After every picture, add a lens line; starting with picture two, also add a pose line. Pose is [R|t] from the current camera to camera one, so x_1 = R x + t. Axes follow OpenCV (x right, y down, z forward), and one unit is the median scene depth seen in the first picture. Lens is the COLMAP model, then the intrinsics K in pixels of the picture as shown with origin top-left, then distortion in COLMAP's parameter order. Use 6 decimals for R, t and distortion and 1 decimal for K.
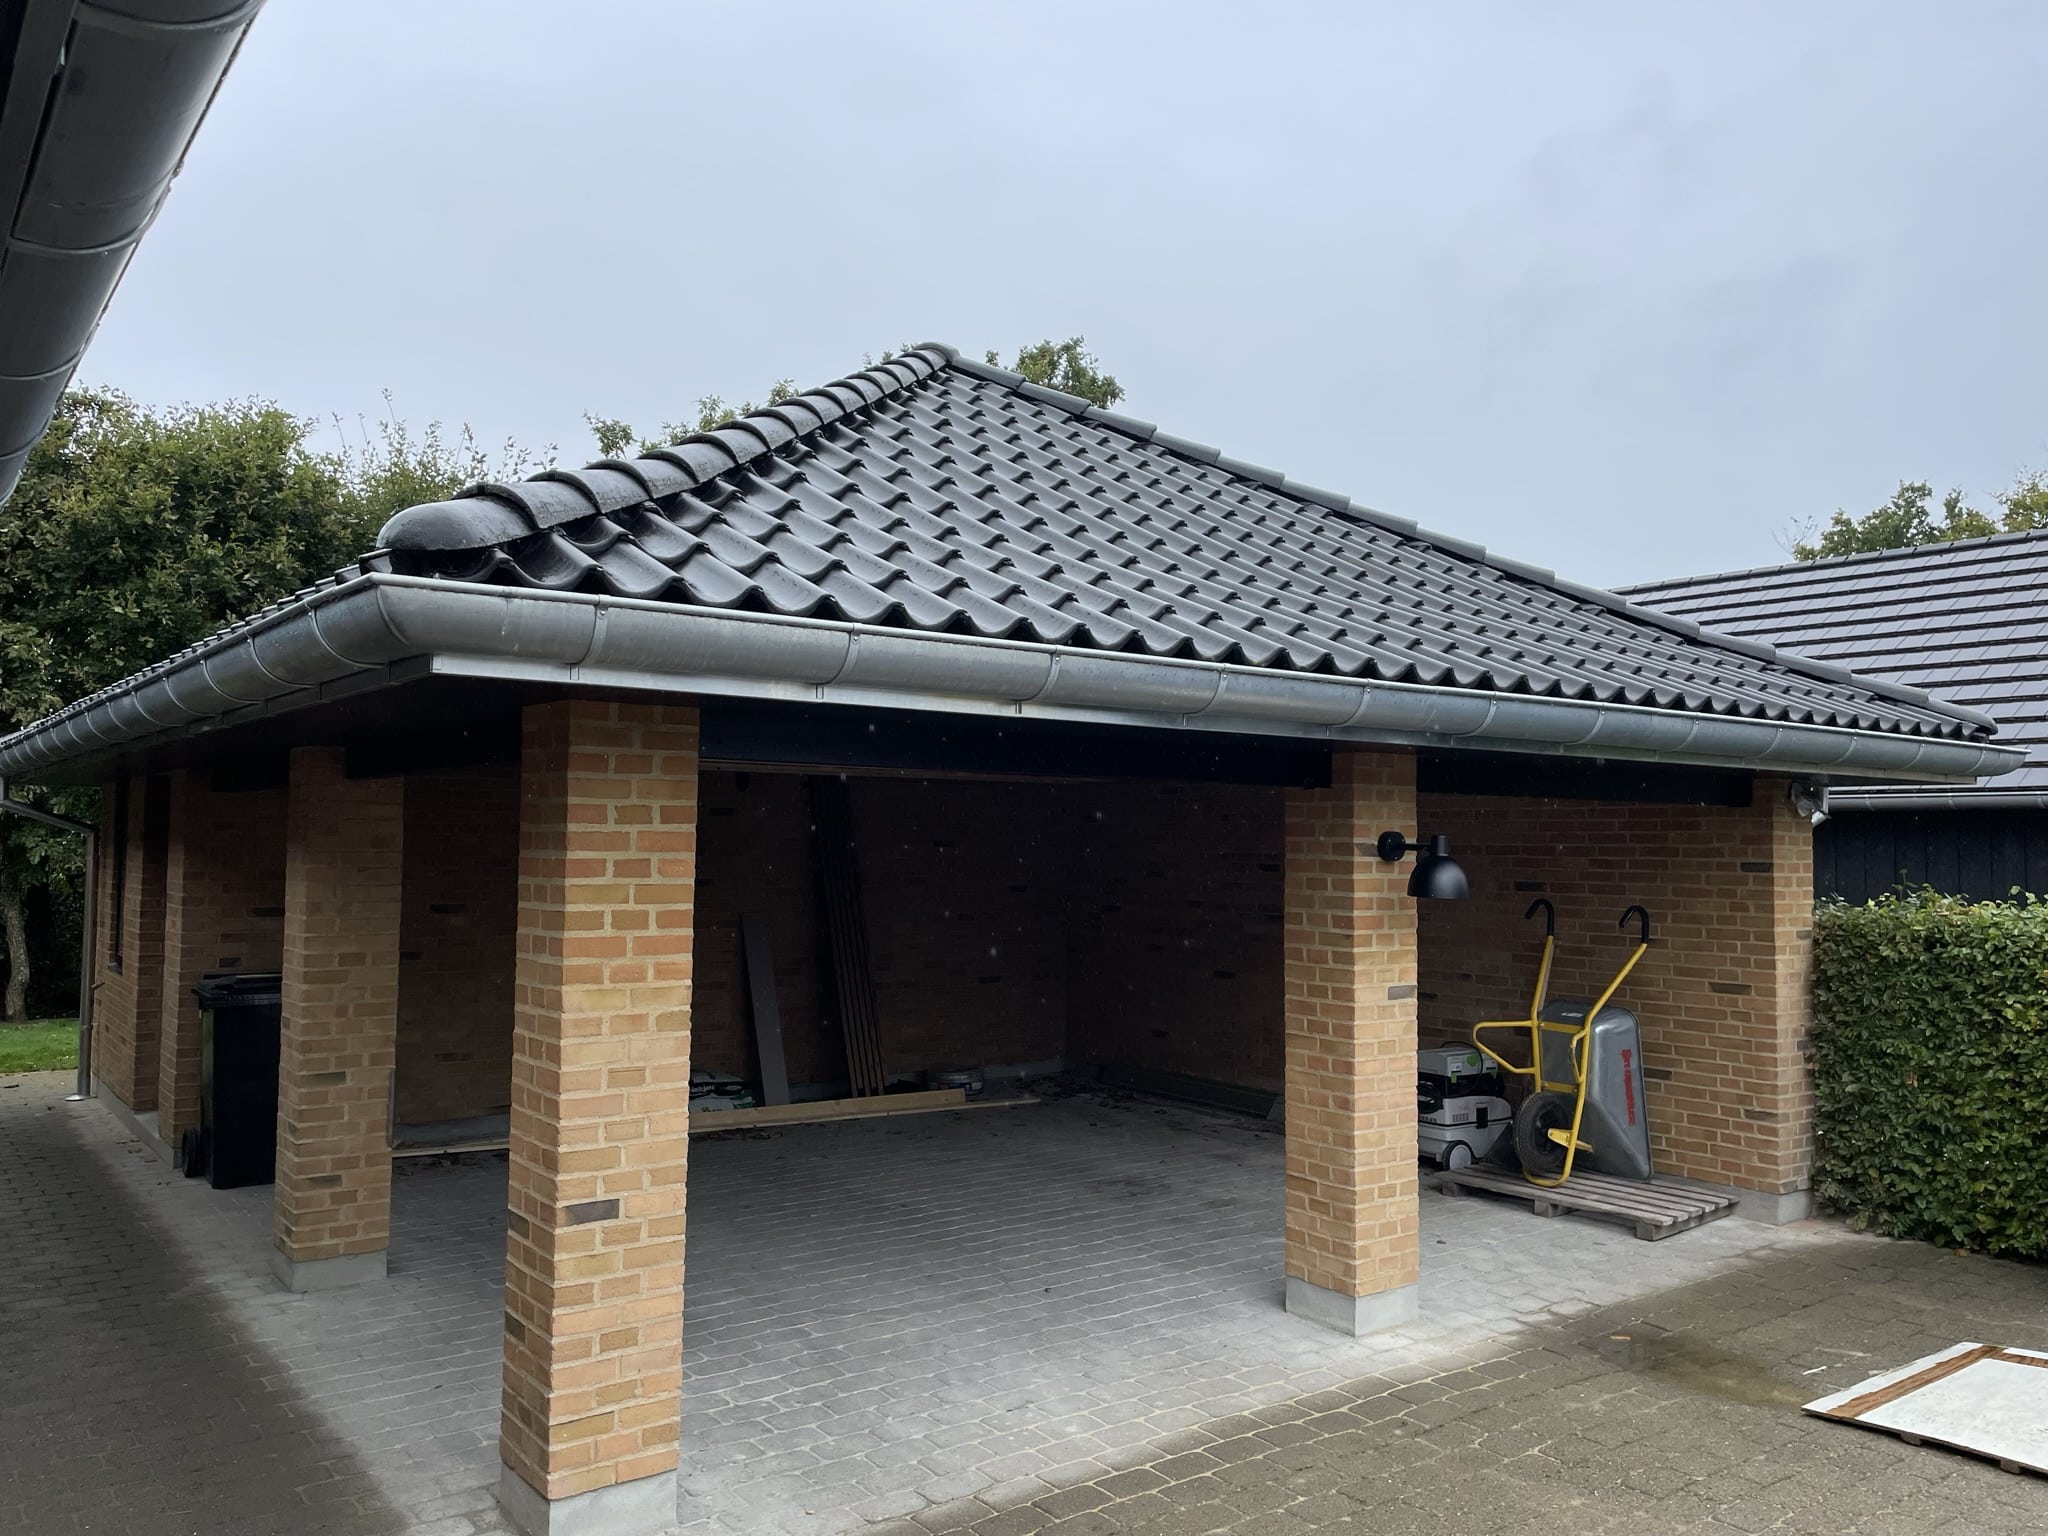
lens RADIAL K [[1551.3, 0, 1031.3], [0, 1551.3, 765.4], [0, 0, 1]] dist [0.087116, -0.118820]
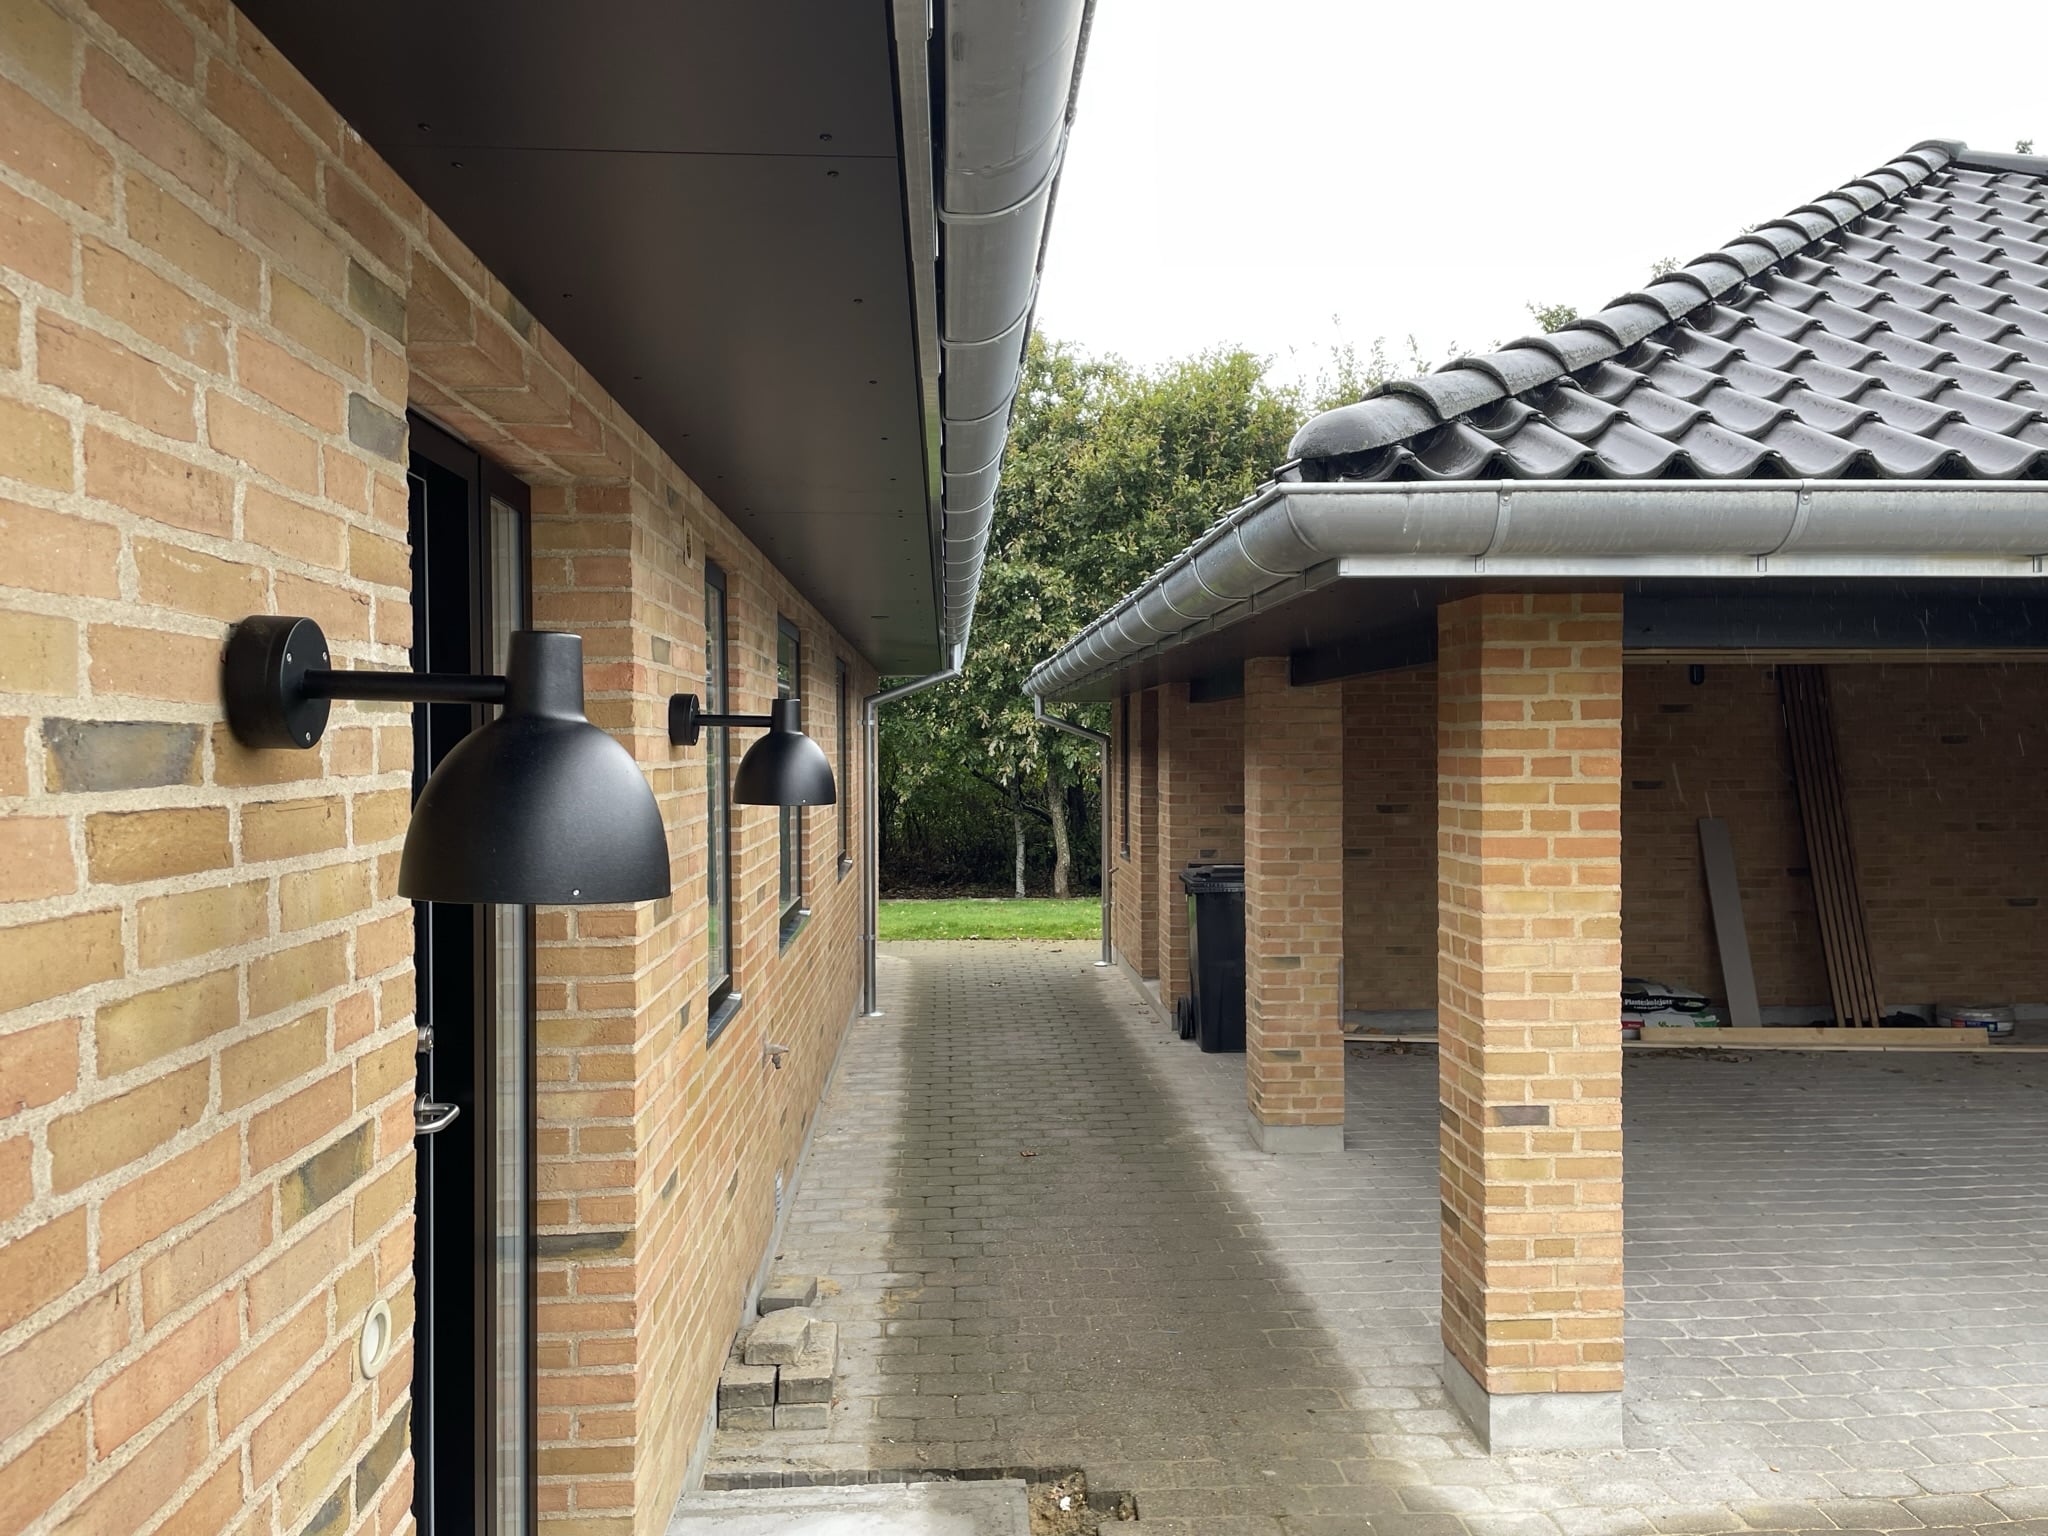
lens RADIAL K [[1551.3, 0, 1031.3], [0, 1551.3, 765.4], [0, 0, 1]] dist [0.087116, -0.118820]
pose [[0.828734, -0.006638, -0.559603, 0.011811], [0.041084, 0.997953, 0.049005, 0.003786], [0.558132, -0.063603, 0.827311, 0.022346]]
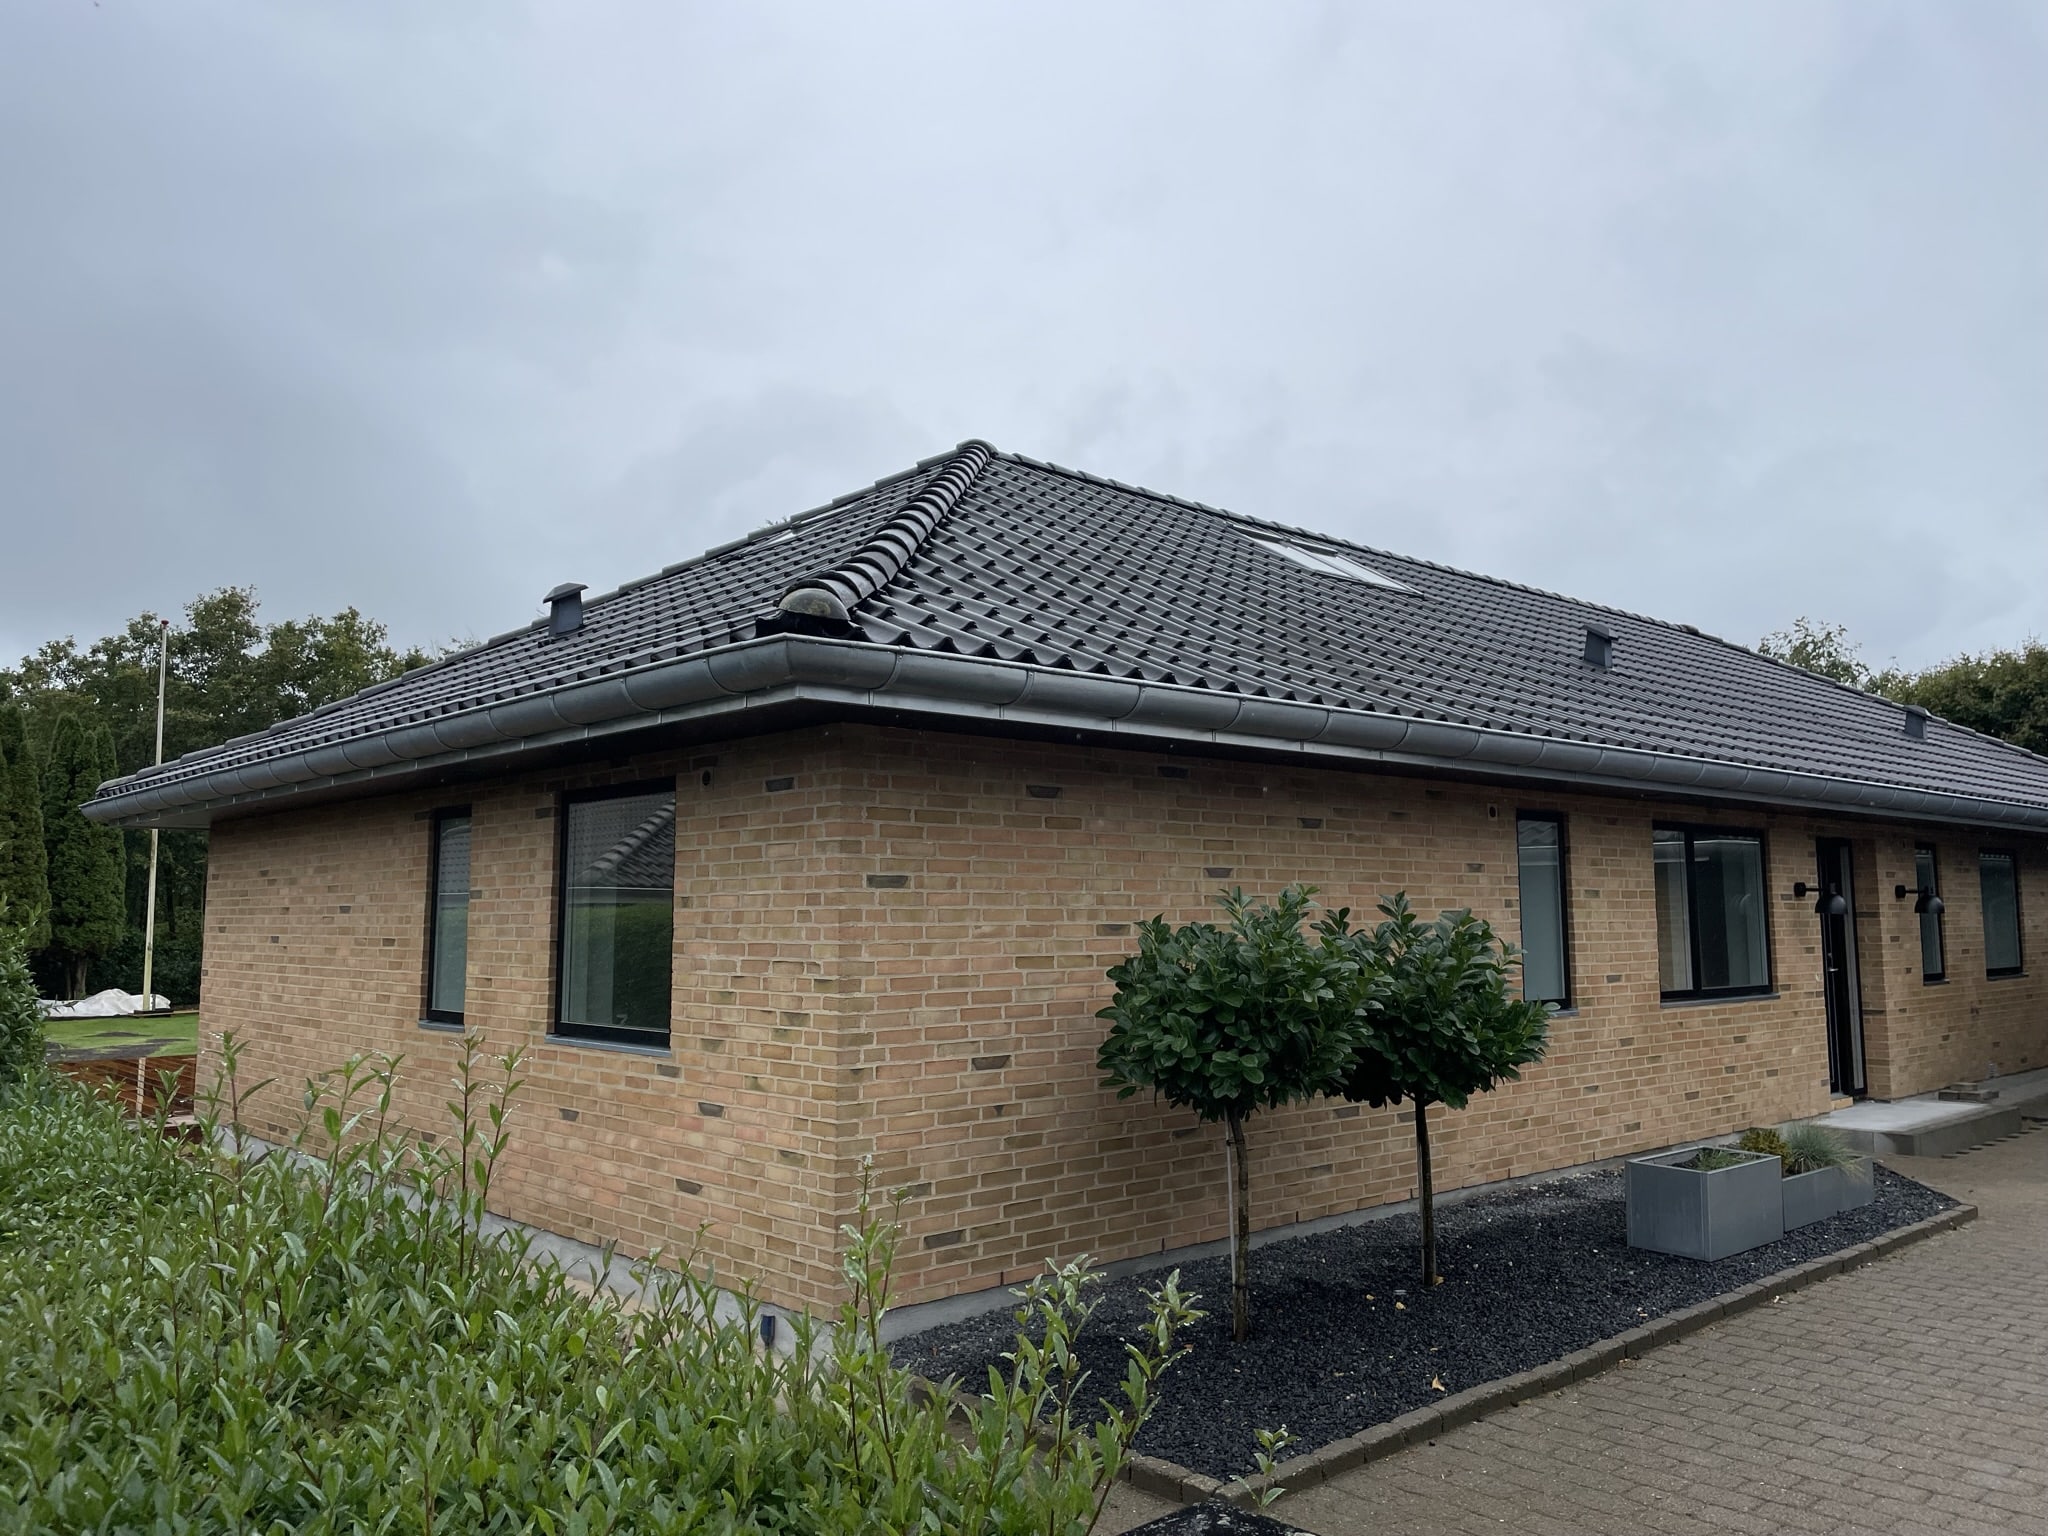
lens RADIAL K [[1559.4, 0, 1024.0], [0, 1559.4, 768.0], [0, 0, 1]] dist [0.095672, -0.155027]
pose [[0.065943, -0.107412, -0.992025, 1.863005], [0.052187, 0.993200, -0.104070, 0.003765], [0.996458, -0.044908, 0.071100, -1.035310]]
